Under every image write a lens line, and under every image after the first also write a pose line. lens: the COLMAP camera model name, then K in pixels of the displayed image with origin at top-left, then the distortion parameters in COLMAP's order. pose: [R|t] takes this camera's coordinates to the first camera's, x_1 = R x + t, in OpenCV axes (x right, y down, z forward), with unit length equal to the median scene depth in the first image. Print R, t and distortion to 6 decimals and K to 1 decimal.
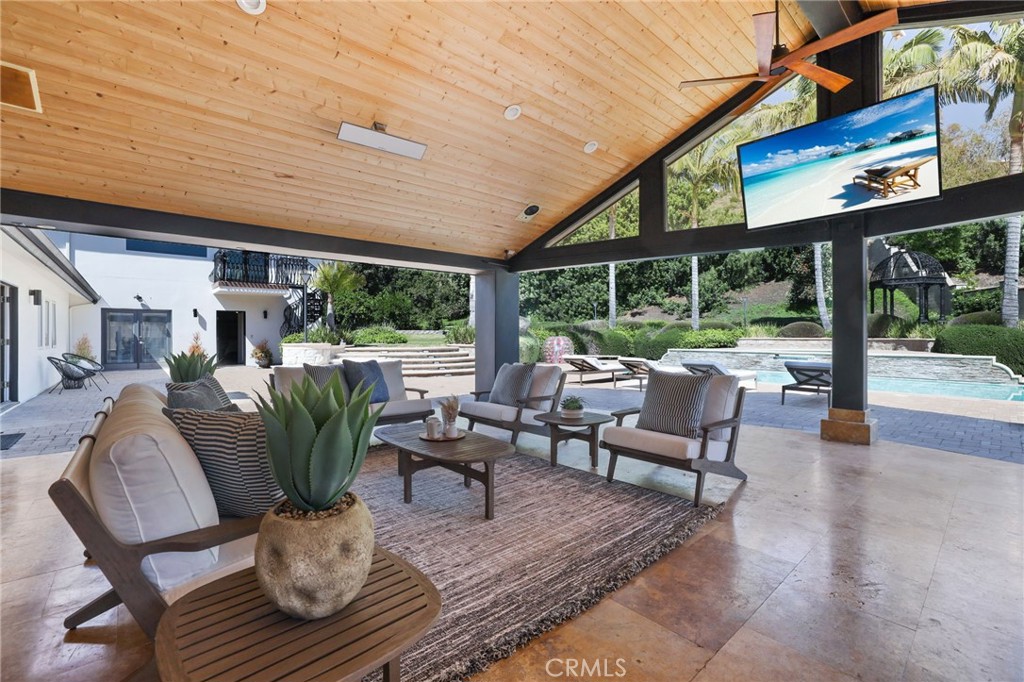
lens RADIAL K [[440.0, 0, 512.0], [0, 440.0, 341.0], [0, 0, 1]] dist [-0.048025, 0.013187]
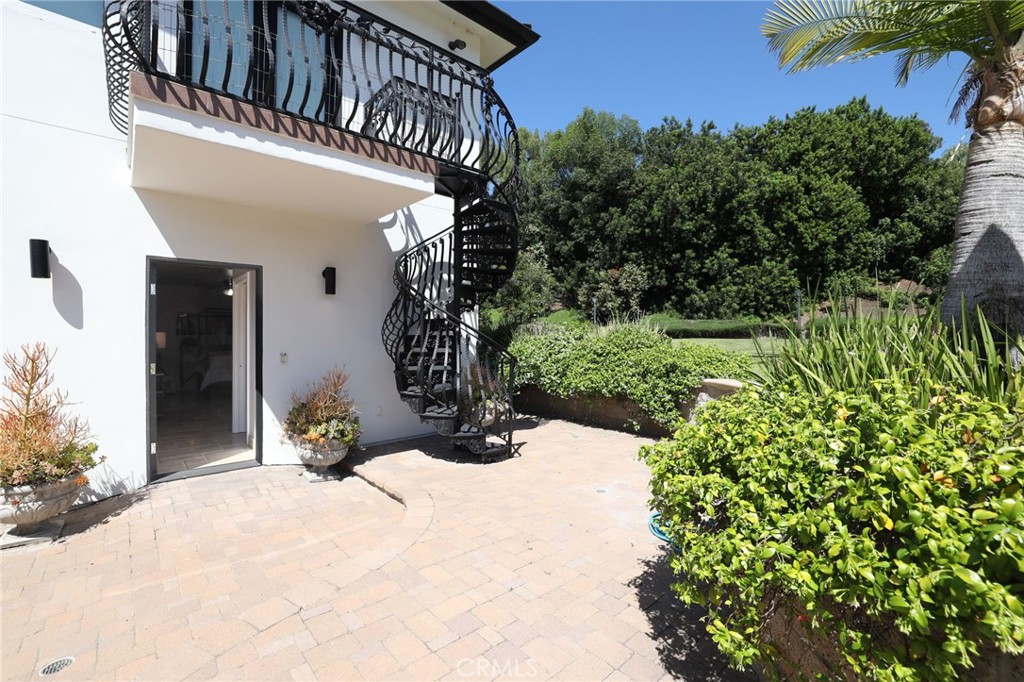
lens RADIAL K [[432.9, 0, 512.0], [0, 432.9, 341.0], [0, 0, 1]] dist [-0.036913, 0.010982]
pose [[0.999635, 0.000637, 0.027011, -0.711091], [-0.000590, 0.999998, -0.001755, -0.031671], [-0.027012, 0.001738, 0.999634, 1.109273]]
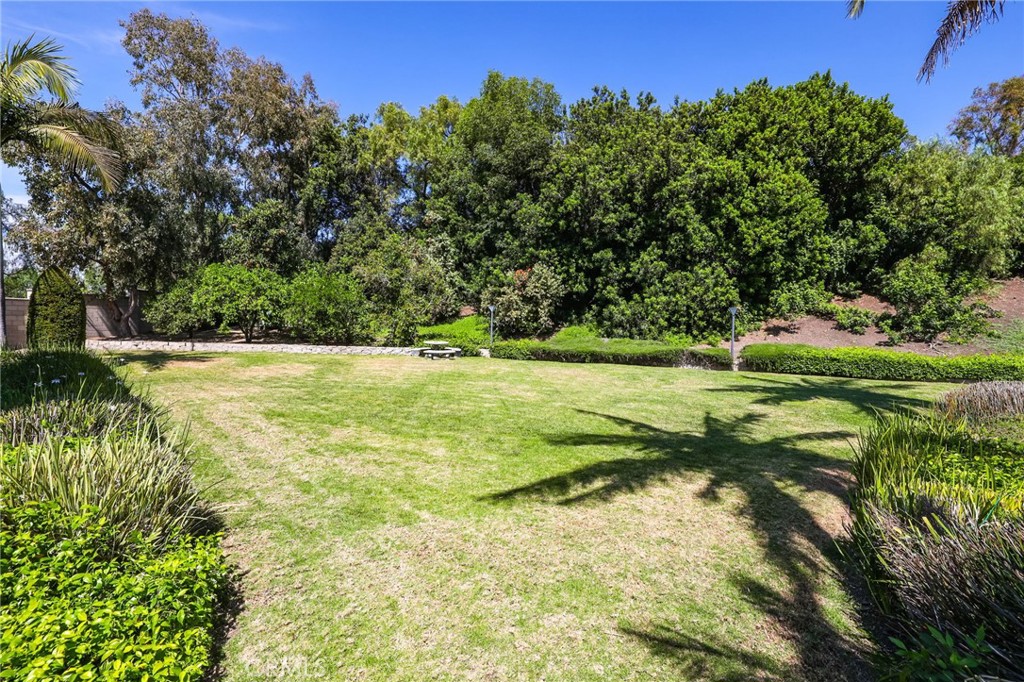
lens RADIAL K [[451.3, 0, 512.0], [0, 451.3, 341.0], [0, 0, 1]] dist [-0.048317, 0.014456]
pose [[0.996805, 0.026611, 0.075315, -0.279732], [-0.027430, 0.999575, 0.009862, -0.132451], [-0.075021, -0.011897, 0.997111, 1.469637]]
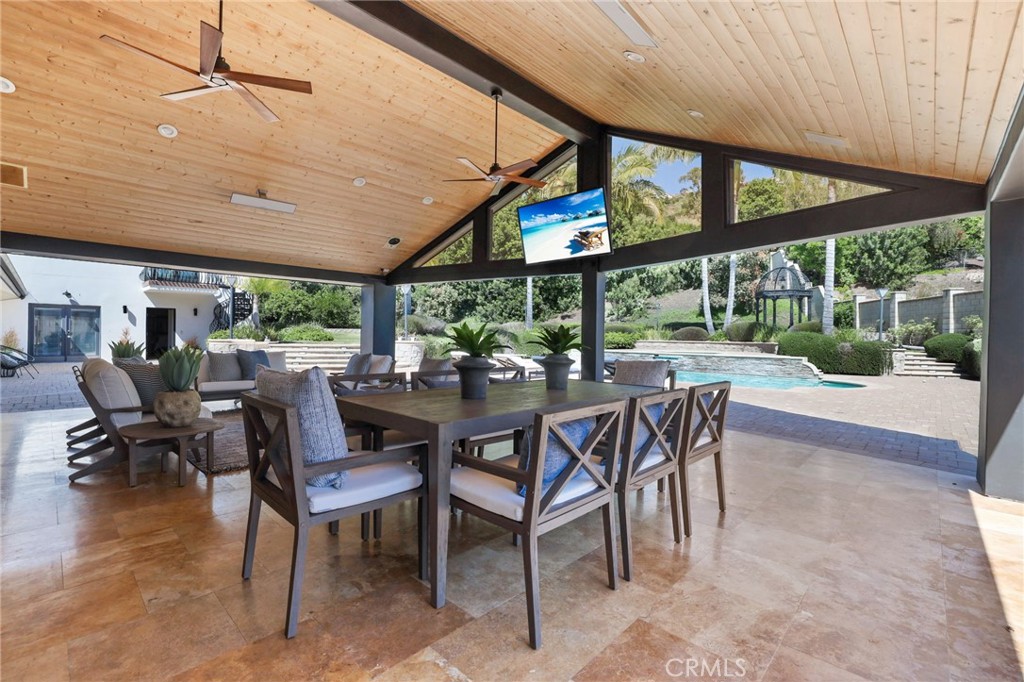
lens RADIAL K [[451.3, 0, 512.0], [0, 451.3, 341.0], [0, 0, 1]] dist [-0.048317, 0.014456]
pose [[0.995632, 0.013638, 0.092362, 0.165539], [-0.013499, 0.999907, -0.002127, 0.002905], [-0.092382, 0.000871, 0.995723, -0.236360]]
